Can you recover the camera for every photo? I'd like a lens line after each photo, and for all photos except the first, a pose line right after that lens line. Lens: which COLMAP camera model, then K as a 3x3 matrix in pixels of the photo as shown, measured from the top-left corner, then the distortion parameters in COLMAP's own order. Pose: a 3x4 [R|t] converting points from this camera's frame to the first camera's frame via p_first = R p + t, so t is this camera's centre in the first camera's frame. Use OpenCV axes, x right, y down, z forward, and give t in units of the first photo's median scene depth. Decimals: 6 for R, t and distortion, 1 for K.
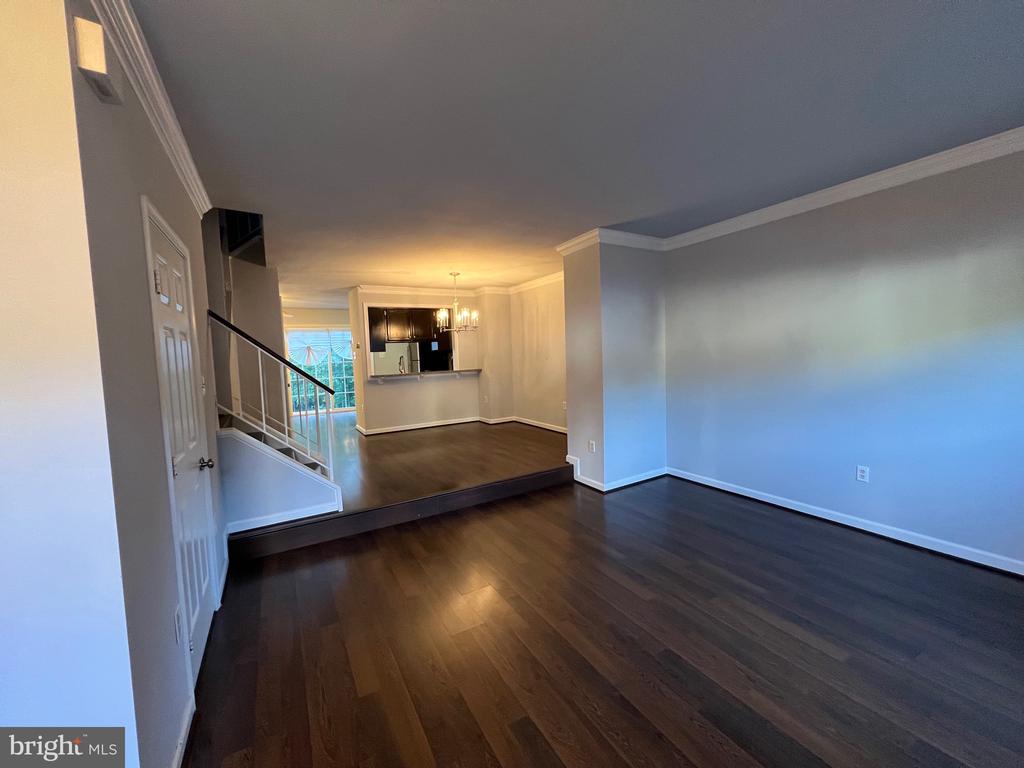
lens RADIAL K [[409.5, 0, 512.1], [0, 409.5, 382.1], [0, 0, 1]] dist [0.000755, 0.000626]
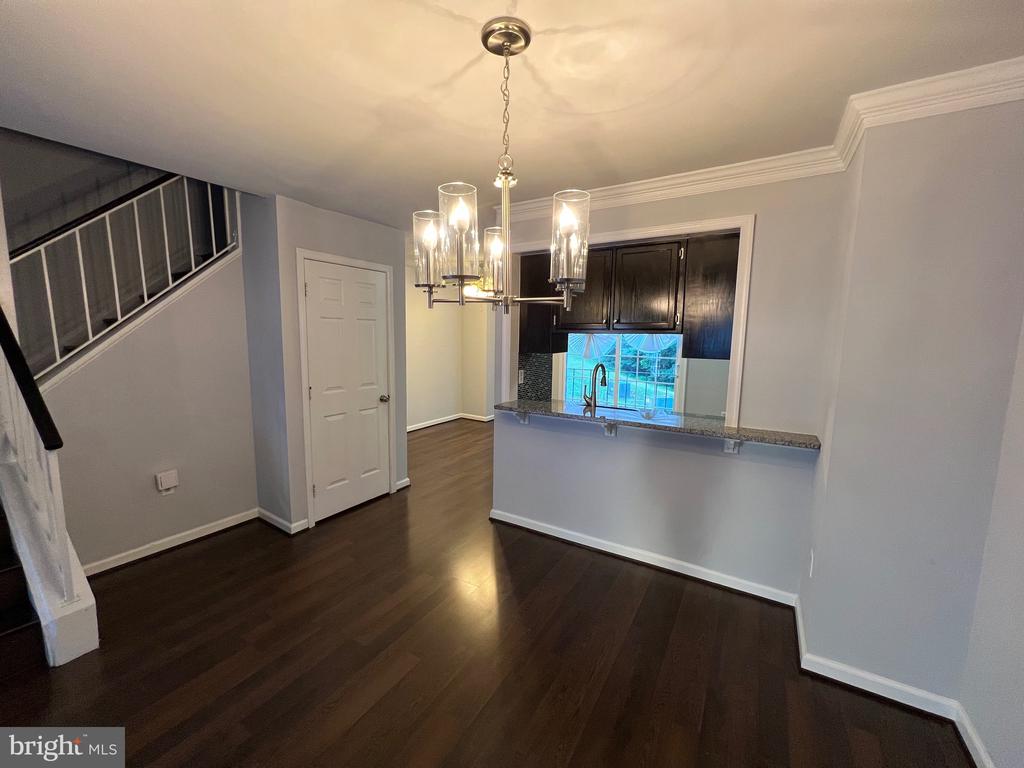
lens RADIAL K [[409.5, 0, 512.1], [0, 409.5, 382.1], [0, 0, 1]] dist [0.000755, 0.000626]
pose [[0.468862, 0.148694, -0.870665, 0.061827], [-0.091731, 0.988595, 0.119435, -0.092435], [0.878495, 0.023869, 0.477155, 0.747419]]
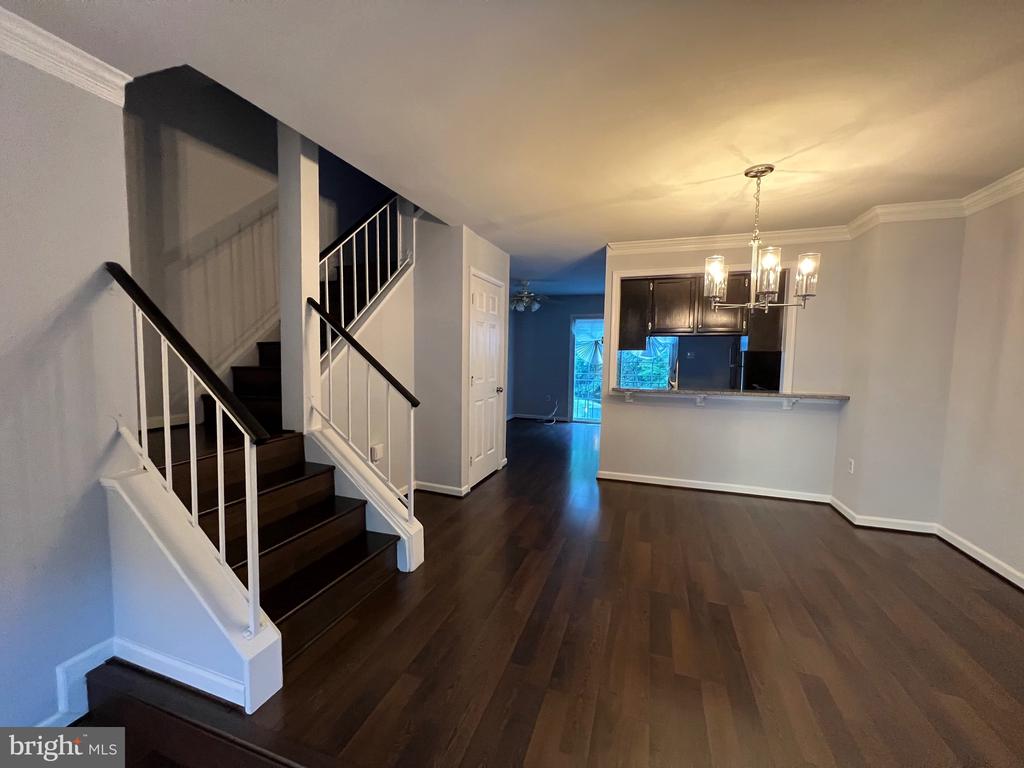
lens RADIAL K [[409.5, 0, 512.1], [0, 409.5, 382.1], [0, 0, 1]] dist [0.000755, 0.000626]
pose [[0.646018, 0.095428, -0.757333, 0.028865], [-0.090566, 0.994729, 0.048087, -0.037978], [0.757930, 0.037523, 0.651255, 0.448012]]
